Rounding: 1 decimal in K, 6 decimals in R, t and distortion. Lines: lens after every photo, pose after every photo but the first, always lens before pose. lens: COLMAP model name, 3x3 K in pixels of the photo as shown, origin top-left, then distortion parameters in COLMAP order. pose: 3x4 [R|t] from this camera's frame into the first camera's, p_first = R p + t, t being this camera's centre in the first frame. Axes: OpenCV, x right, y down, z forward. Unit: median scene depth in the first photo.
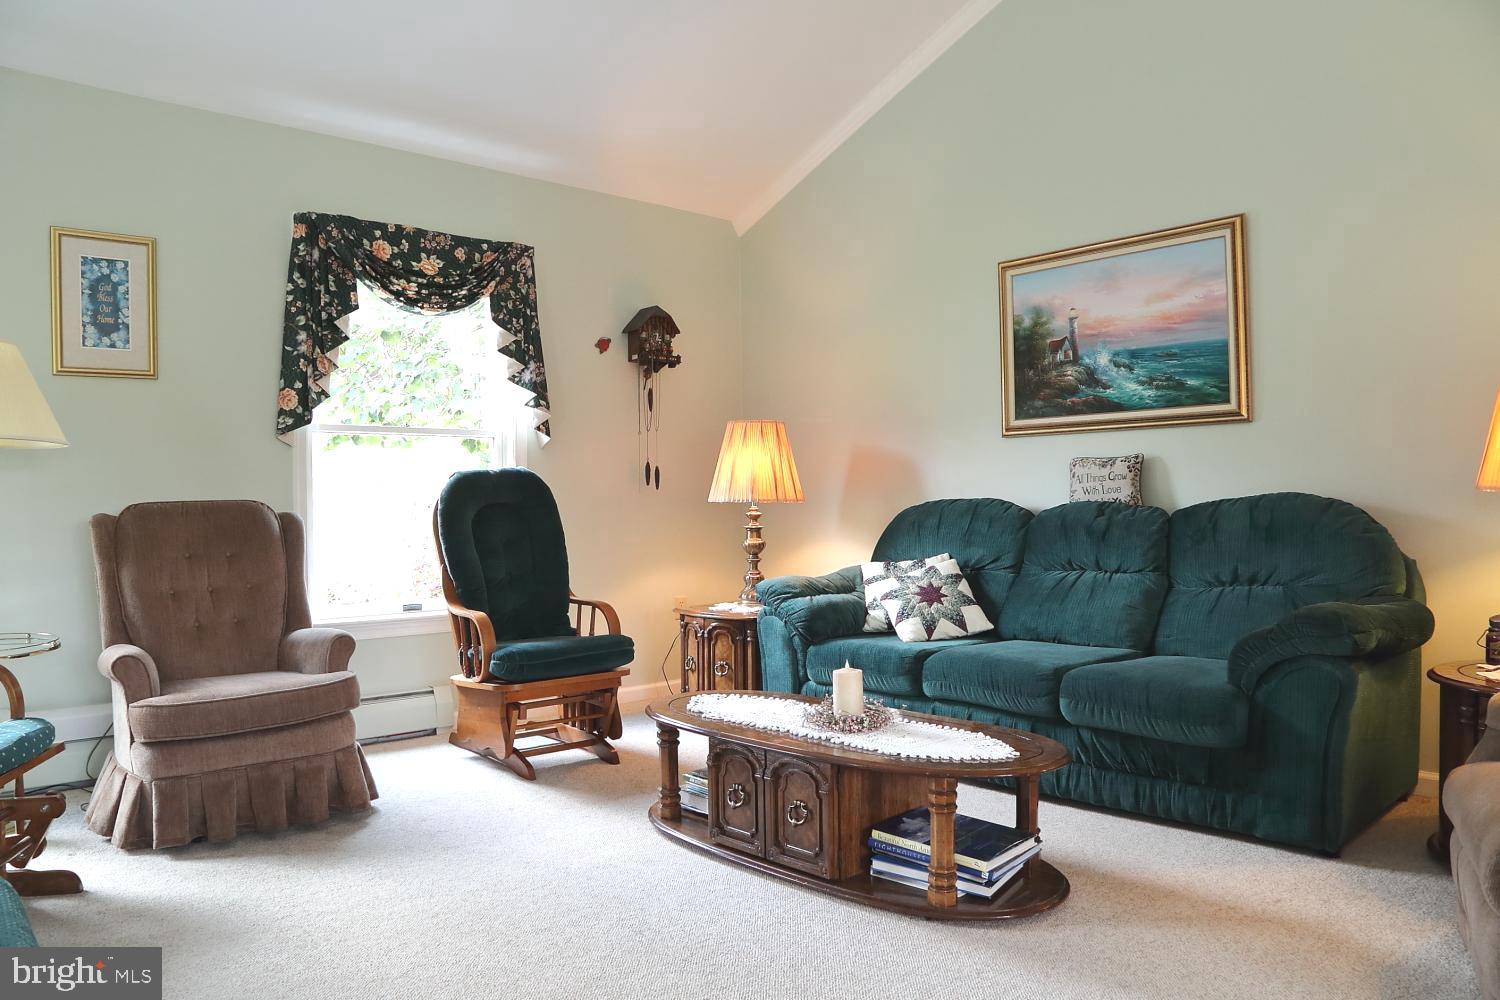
lens RADIAL K [[1025.6, 0, 751.2], [0, 1025.6, 507.2], [0, 0, 1]] dist [-0.125987, 0.077151]
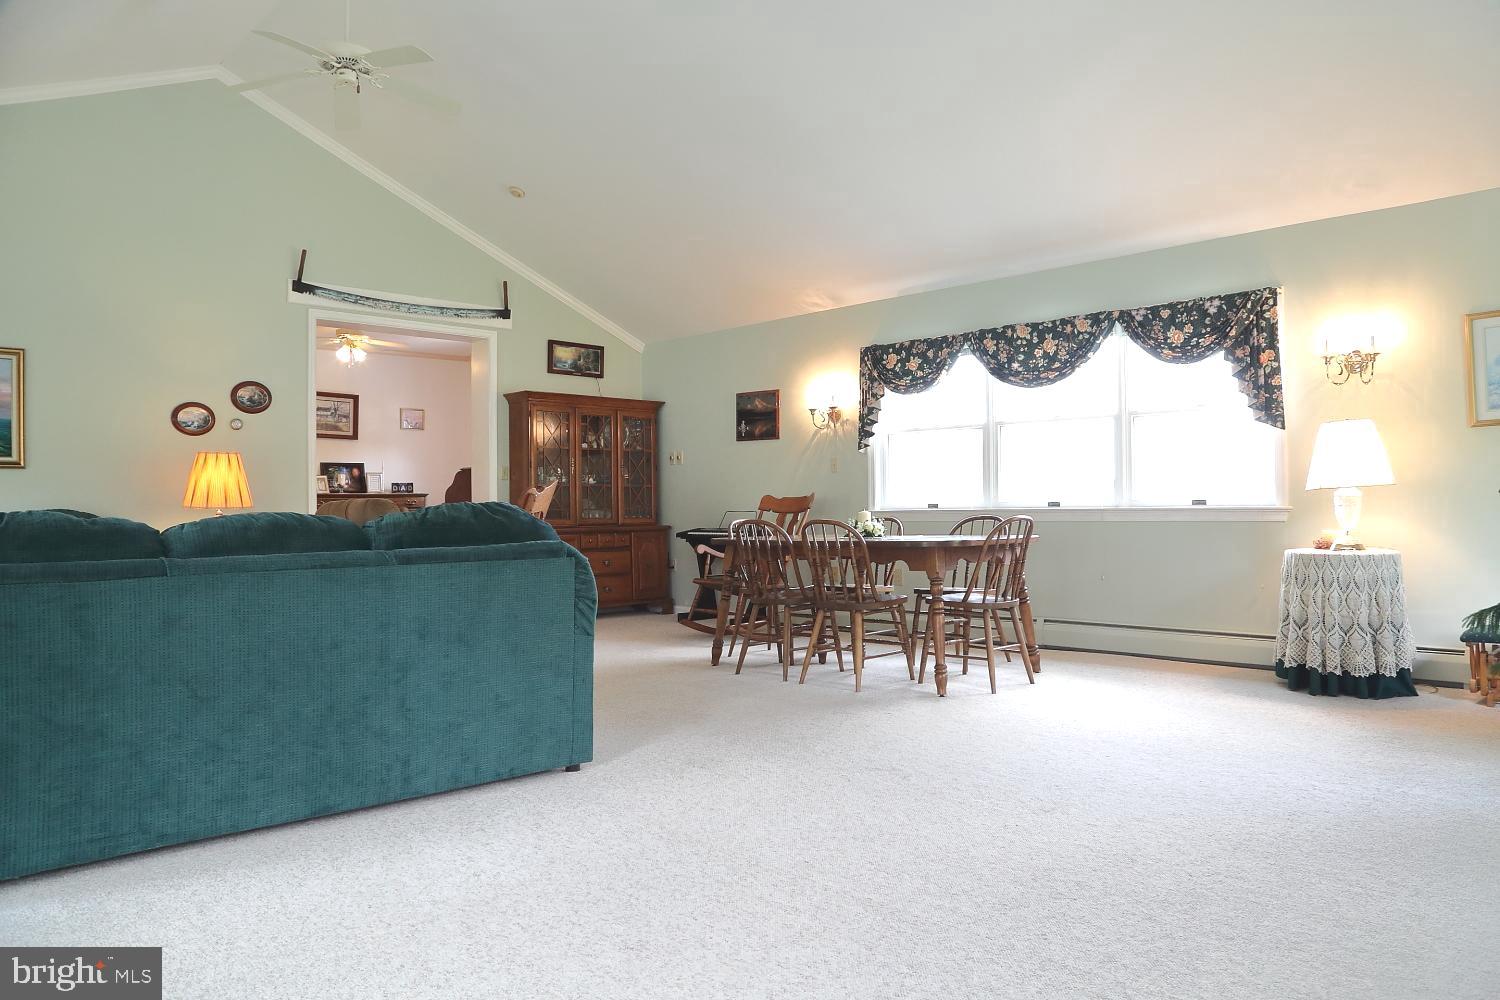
lens RADIAL K [[1025.6, 0, 751.2], [0, 1025.6, 507.2], [0, 0, 1]] dist [-0.125987, 0.077151]
pose [[-0.042691, 0.011594, 0.999021, -1.160443], [0.013809, 0.999844, -0.011013, 0.017156], [-0.998993, 0.013325, -0.042844, -0.182612]]
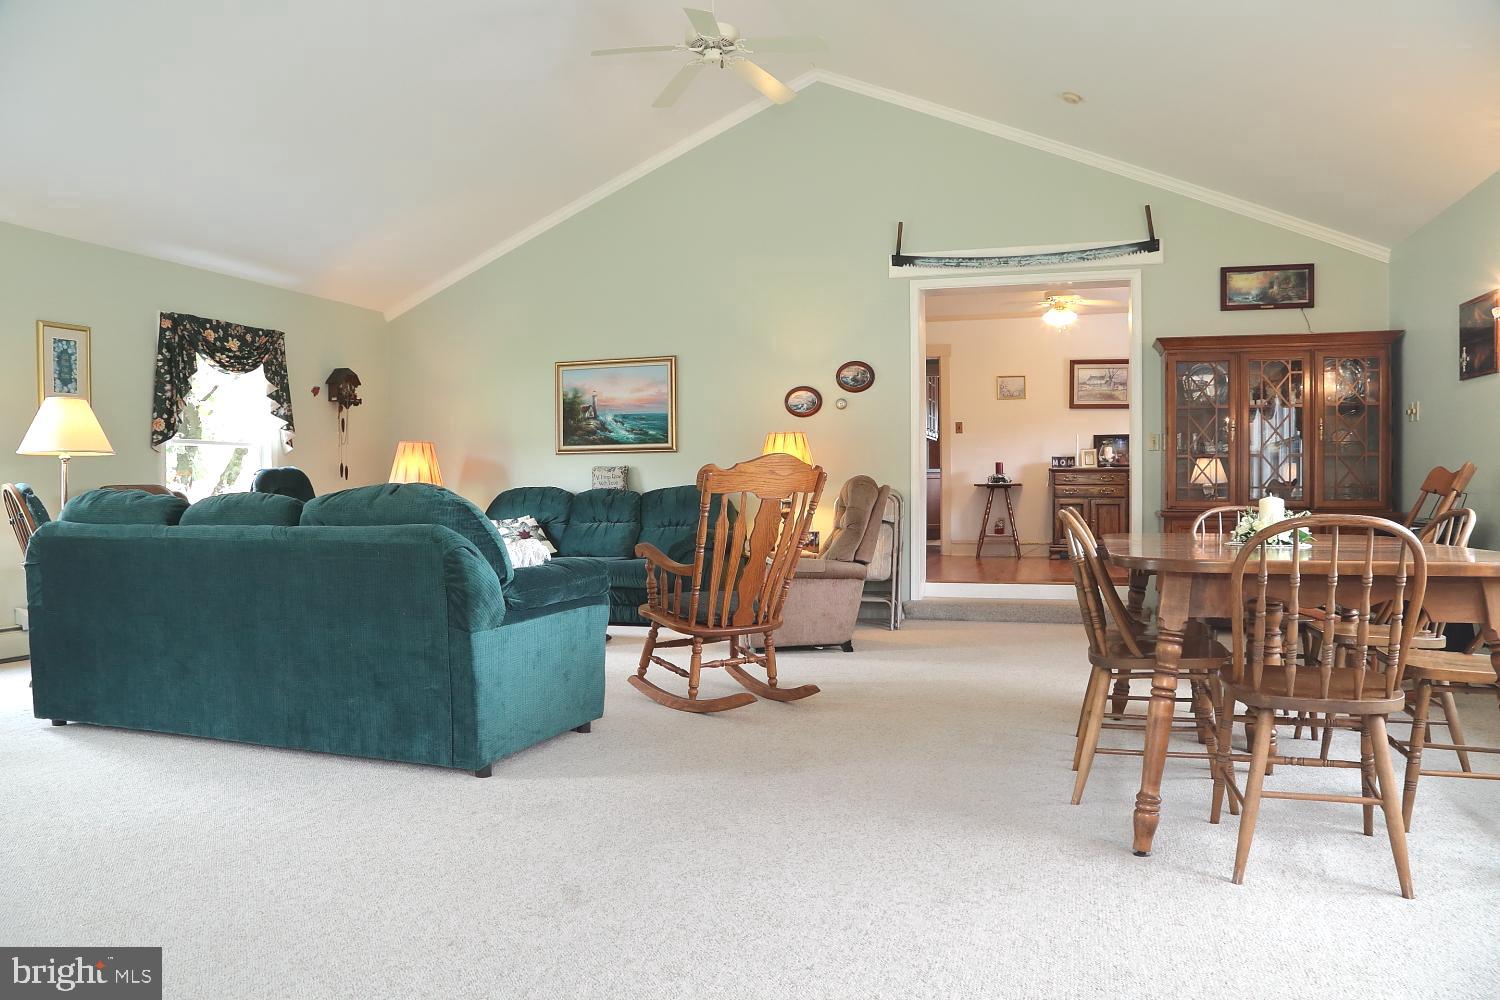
lens RADIAL K [[1025.6, 0, 751.2], [0, 1025.6, 507.2], [0, 0, 1]] dist [-0.125987, 0.077151]
pose [[0.864908, -0.002520, 0.501924, -0.436145], [-0.002984, 0.999944, 0.010162, 0.009937], [-0.501922, -0.010287, 0.864852, -0.920259]]
